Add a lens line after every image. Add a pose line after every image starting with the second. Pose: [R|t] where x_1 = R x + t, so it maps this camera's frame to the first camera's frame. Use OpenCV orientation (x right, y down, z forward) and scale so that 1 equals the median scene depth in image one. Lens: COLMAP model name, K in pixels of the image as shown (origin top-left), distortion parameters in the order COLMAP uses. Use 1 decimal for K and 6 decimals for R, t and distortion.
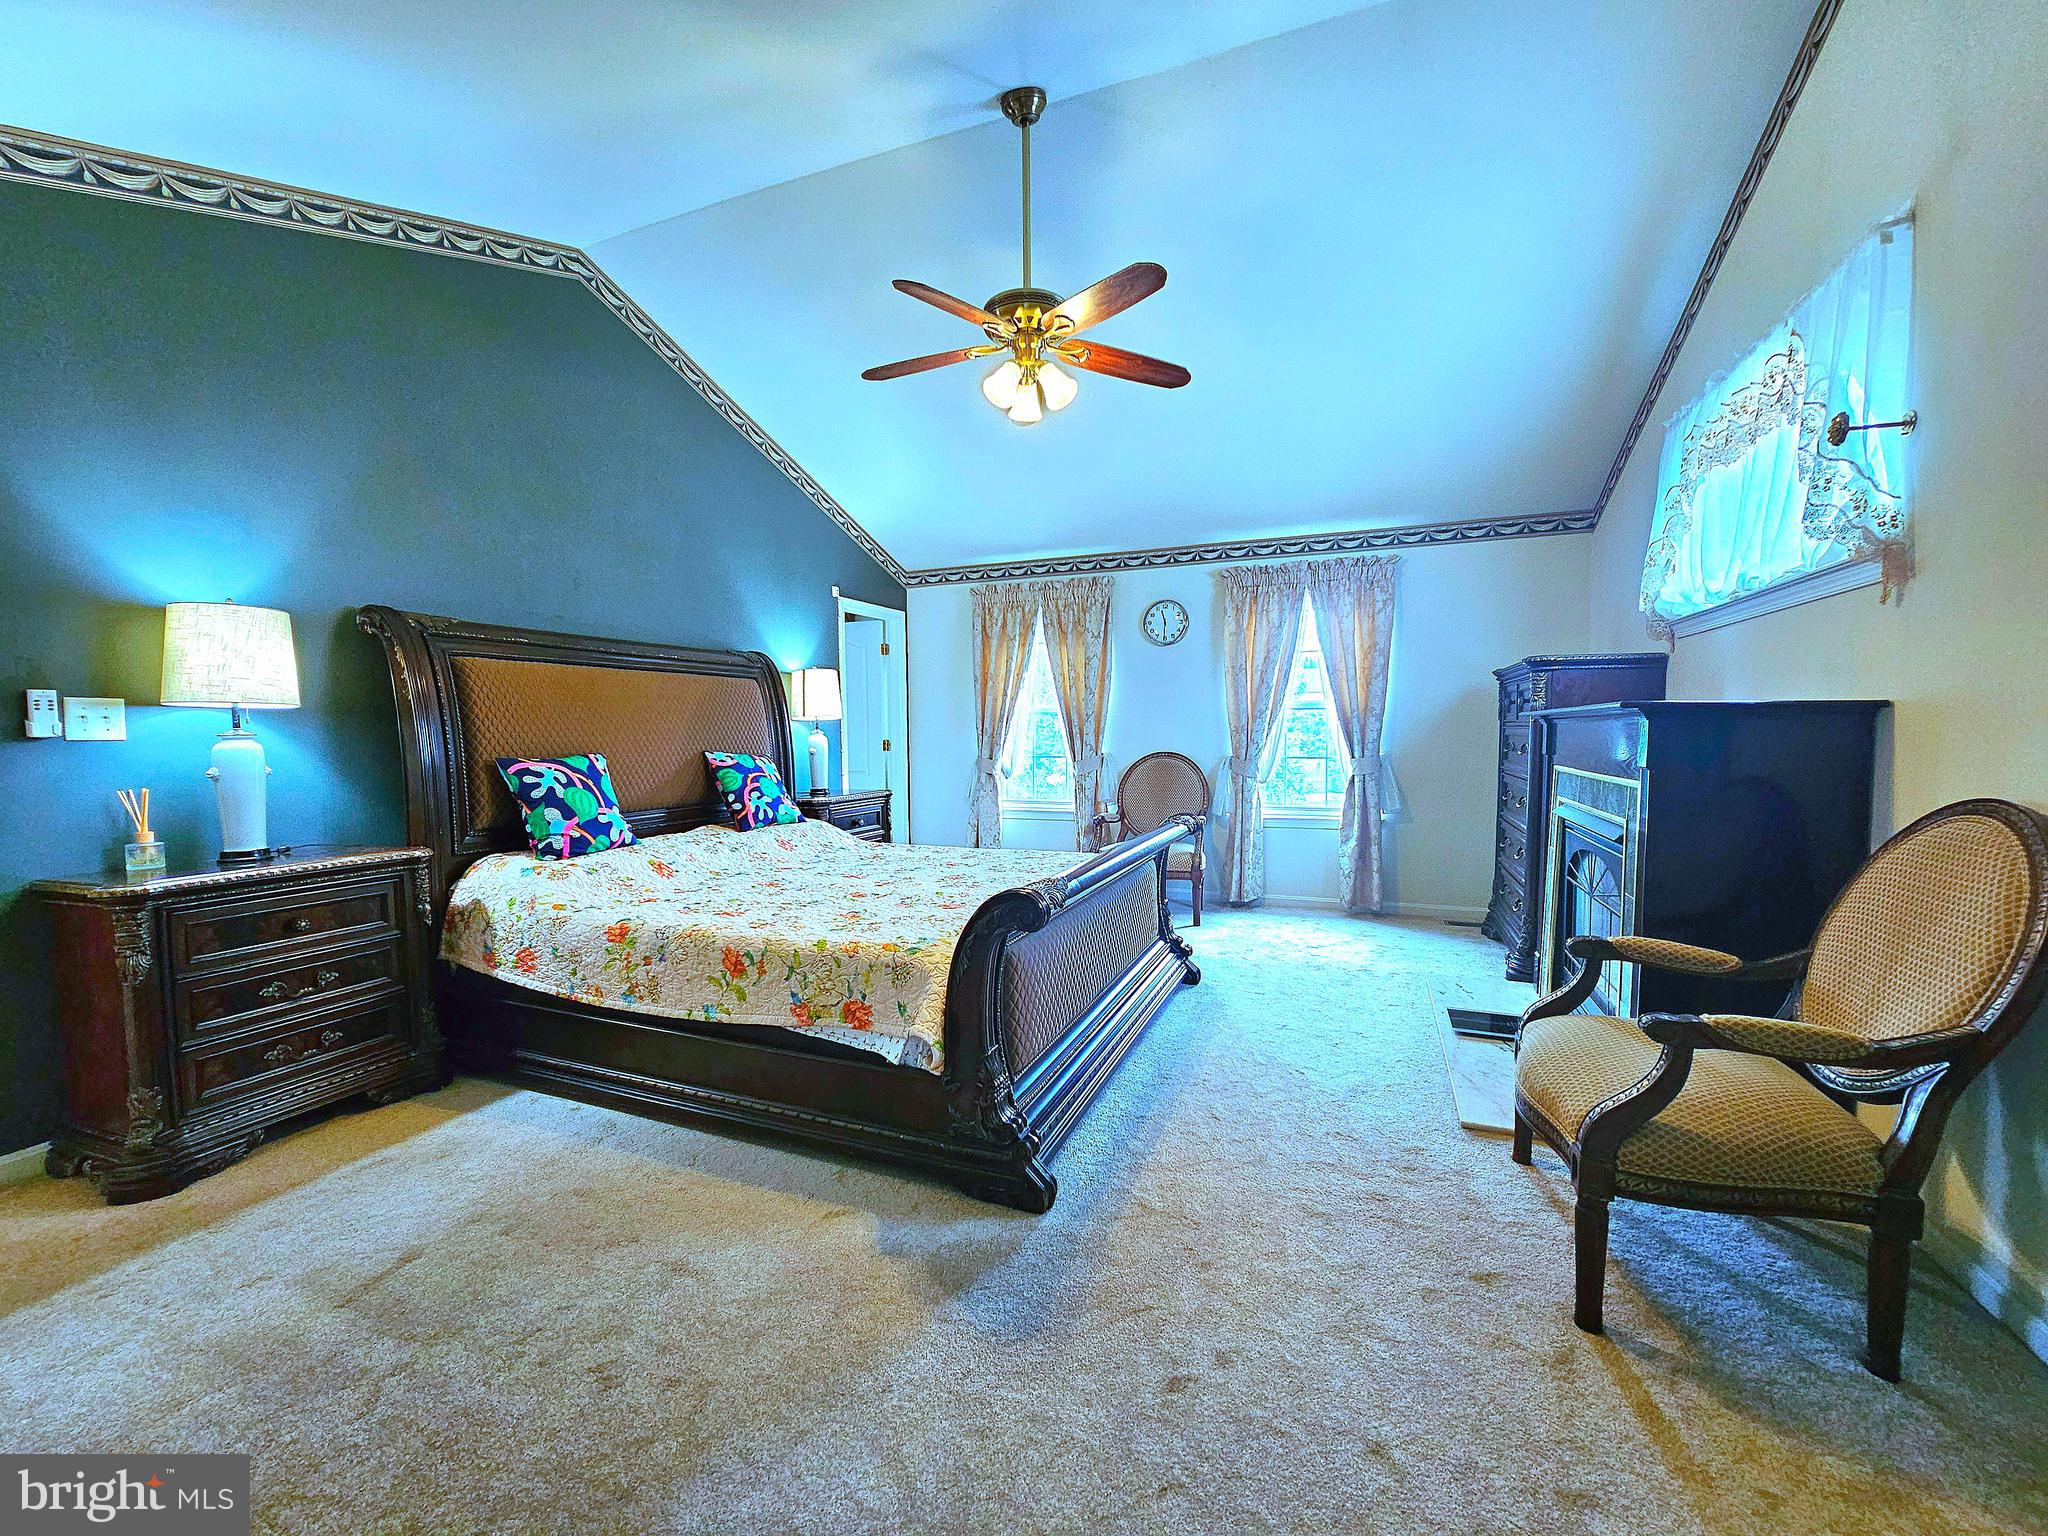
lens RADIAL K [[834.8, 0, 1031.8], [0, 834.8, 773.5], [0, 0, 1]] dist [0.001664, -0.000297]
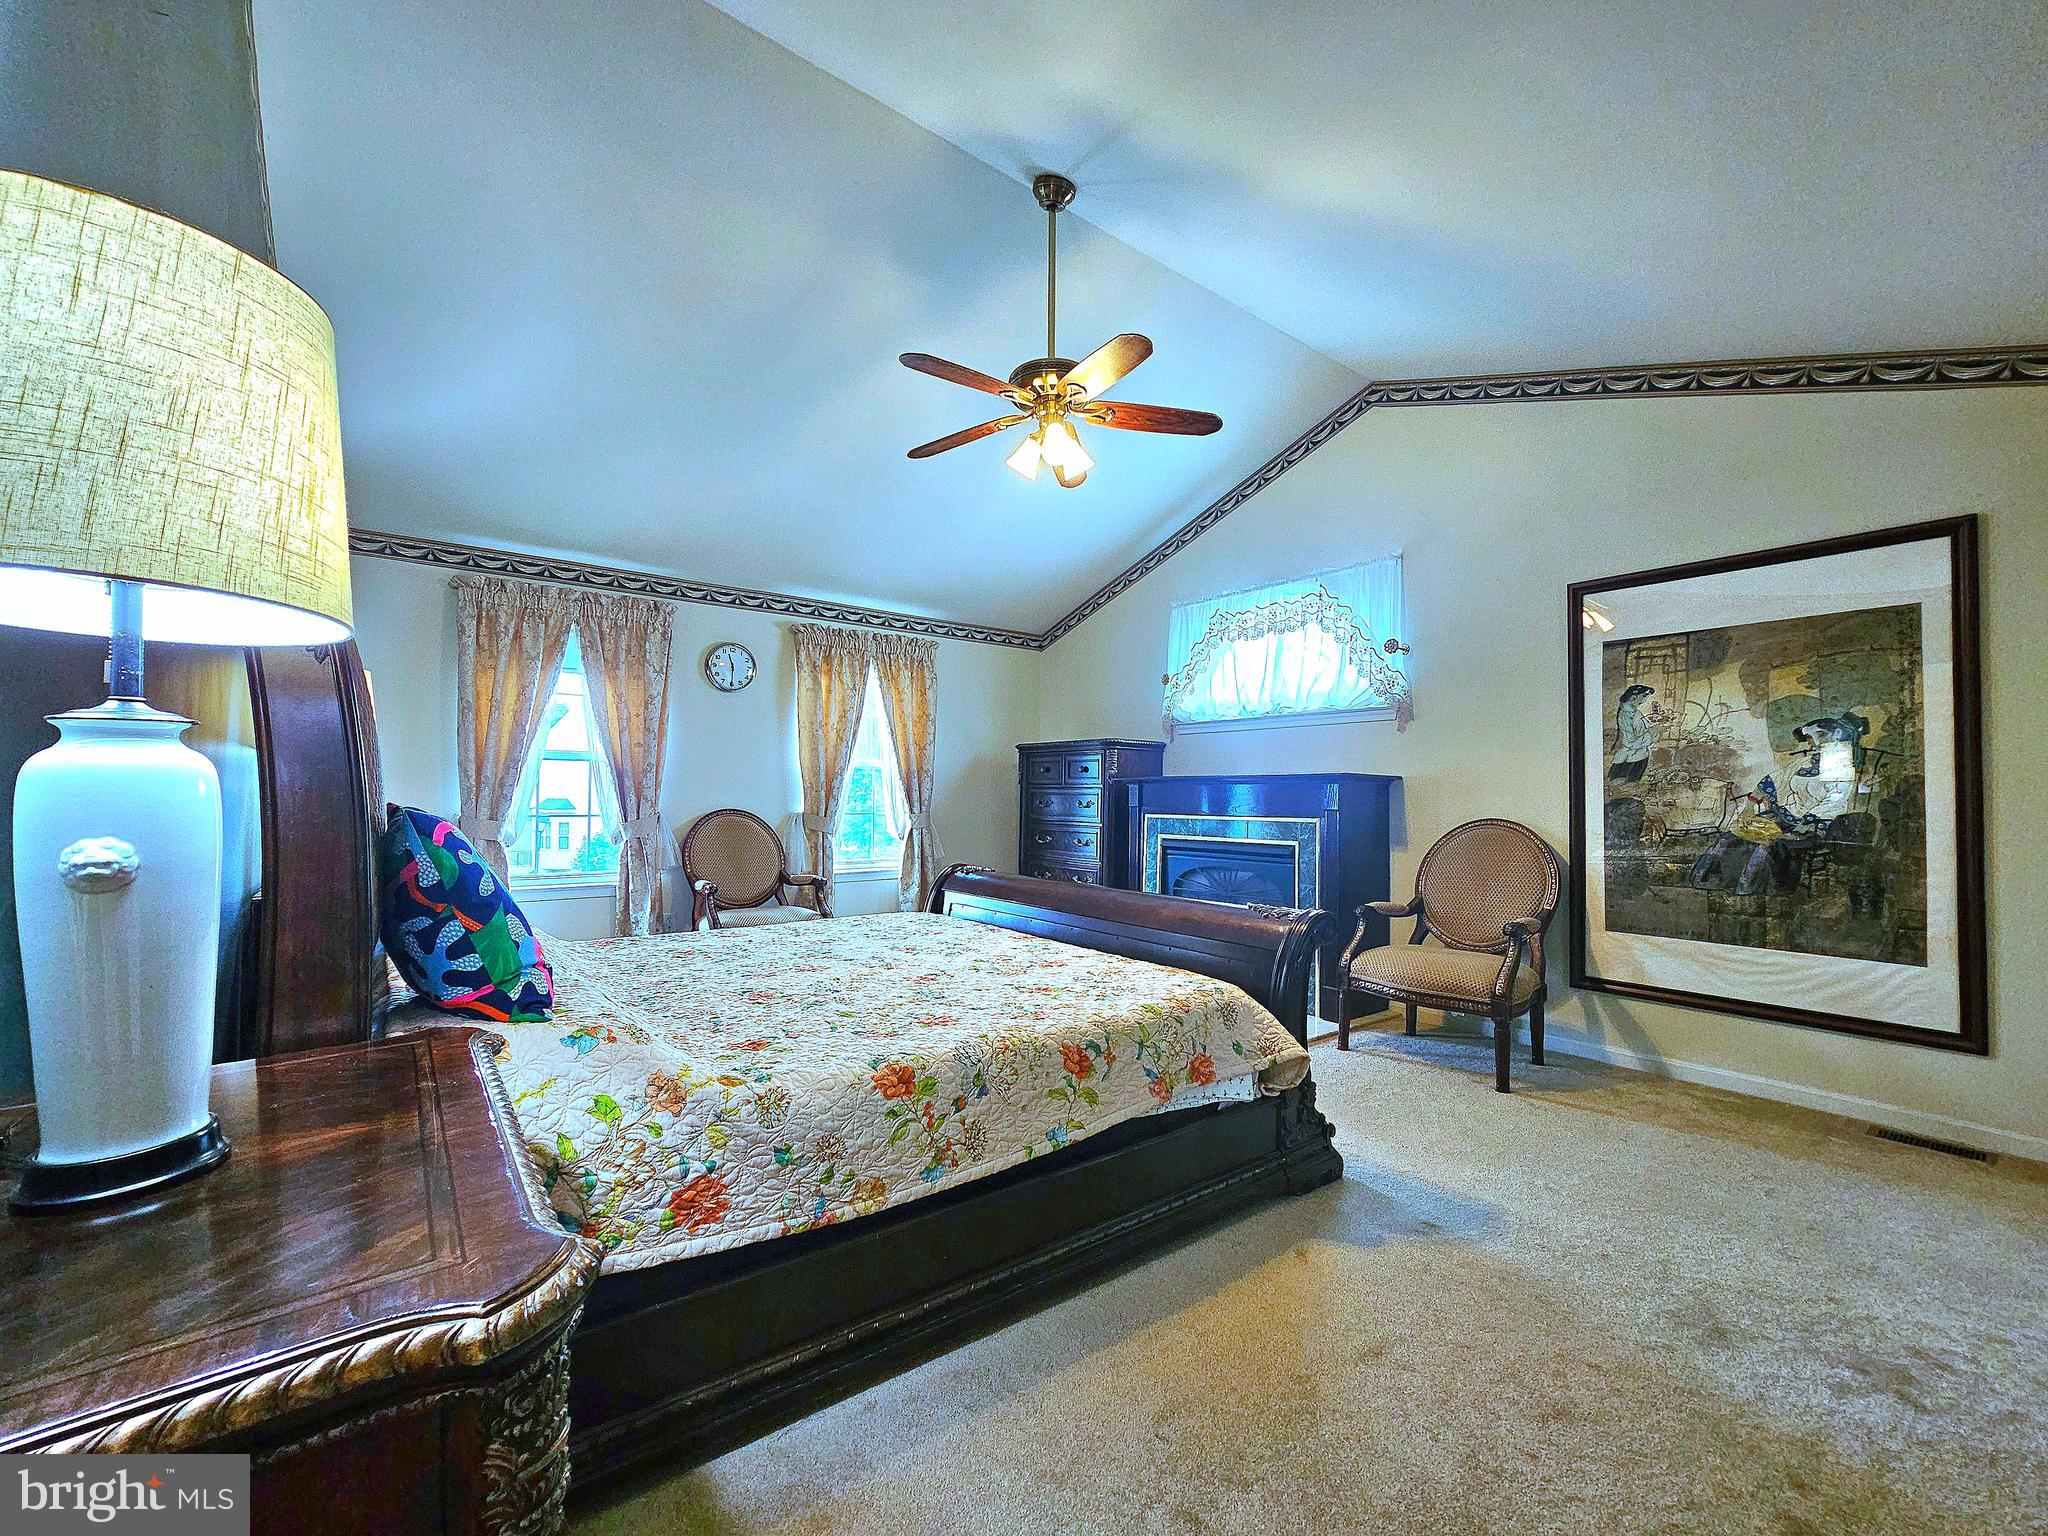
lens RADIAL K [[834.8, 0, 1031.8], [0, 834.8, 773.5], [0, 0, 1]] dist [0.001664, -0.000297]
pose [[0.506984, 0.033264, 0.861313, -0.891171], [0.033784, 0.997720, -0.058418, -0.001428], [-0.861293, 0.058715, 0.504705, 0.514976]]
